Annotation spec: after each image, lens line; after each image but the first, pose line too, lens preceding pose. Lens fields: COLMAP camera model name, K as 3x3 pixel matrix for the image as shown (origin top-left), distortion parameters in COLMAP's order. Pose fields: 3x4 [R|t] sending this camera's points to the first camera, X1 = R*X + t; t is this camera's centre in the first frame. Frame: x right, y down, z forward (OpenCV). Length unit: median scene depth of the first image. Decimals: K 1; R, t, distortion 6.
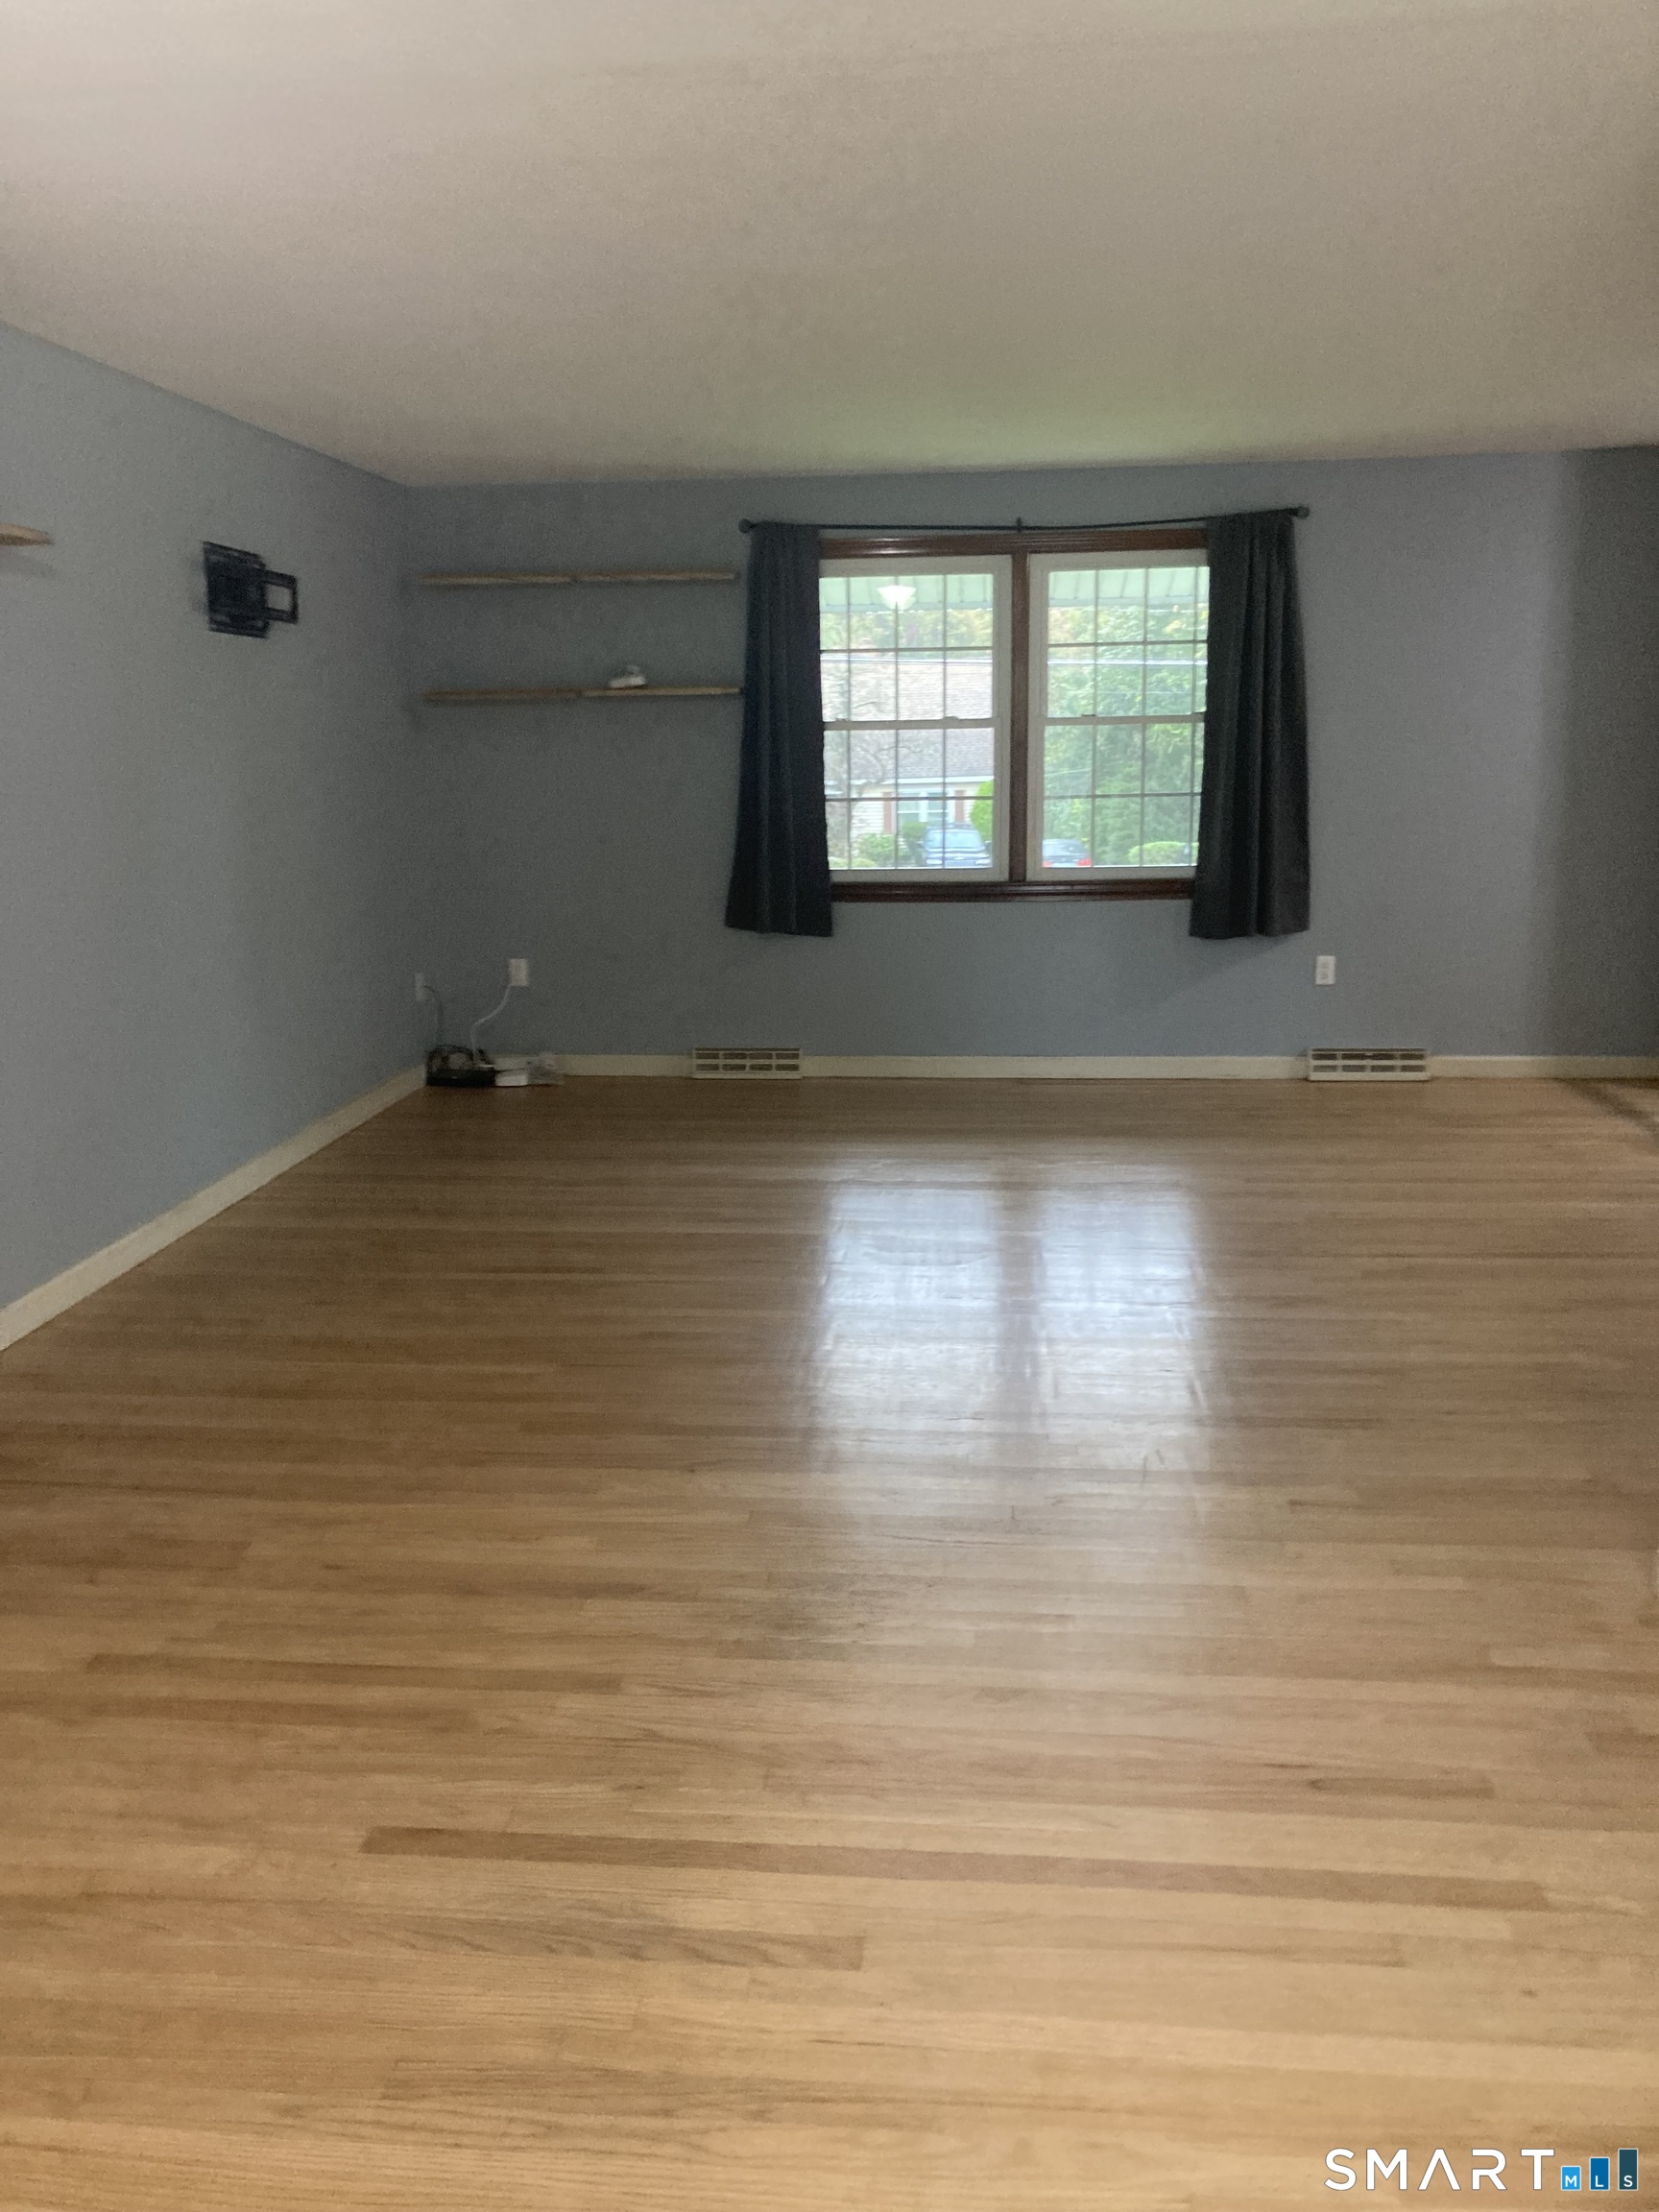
lens RADIAL K [[1779.3, 0, 829.5], [0, 1779.3, 1106.0], [0, 0, 1]] dist [0.004997, 0.000498]
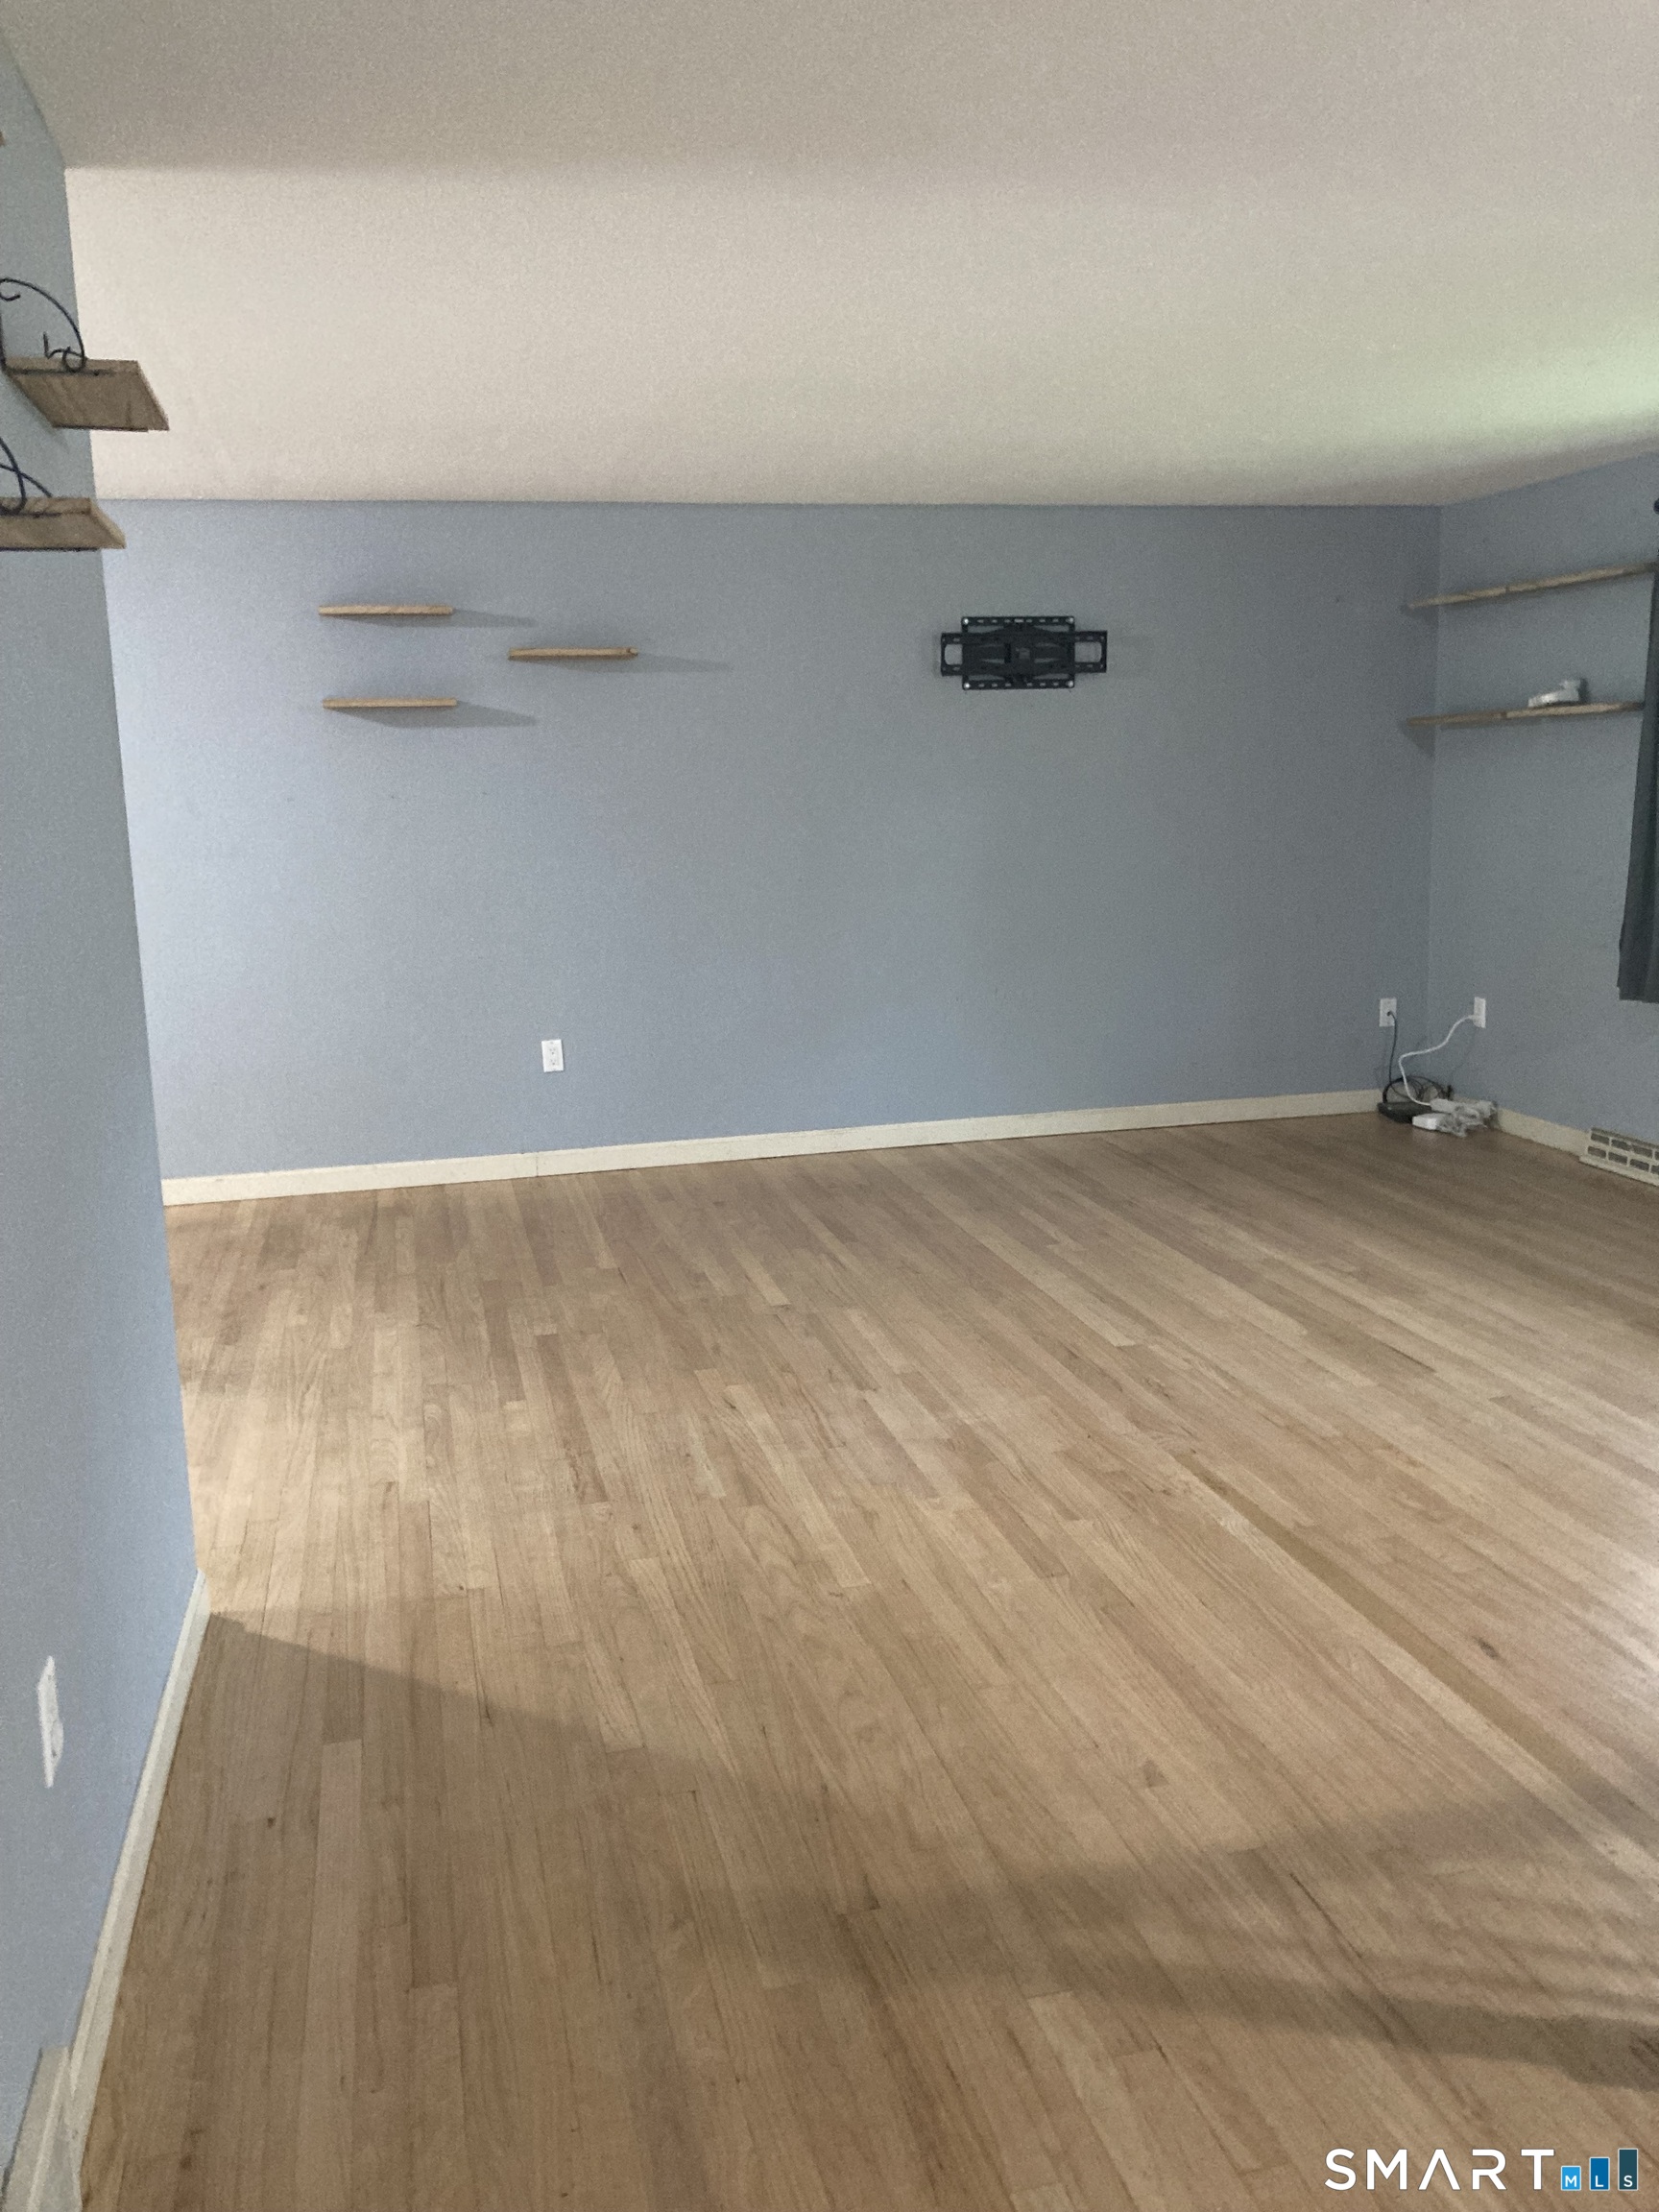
lens RADIAL K [[1786.8, 0, 829.5], [0, 1786.8, 1106.0], [0, 0, 1]] dist [0.053599, 0.000093]
pose [[0.342094, 0.183127, -0.921649, 0.762433], [-0.170887, 0.976595, 0.130616, -0.118969], [0.923996, 0.112814, 0.365381, 0.445158]]
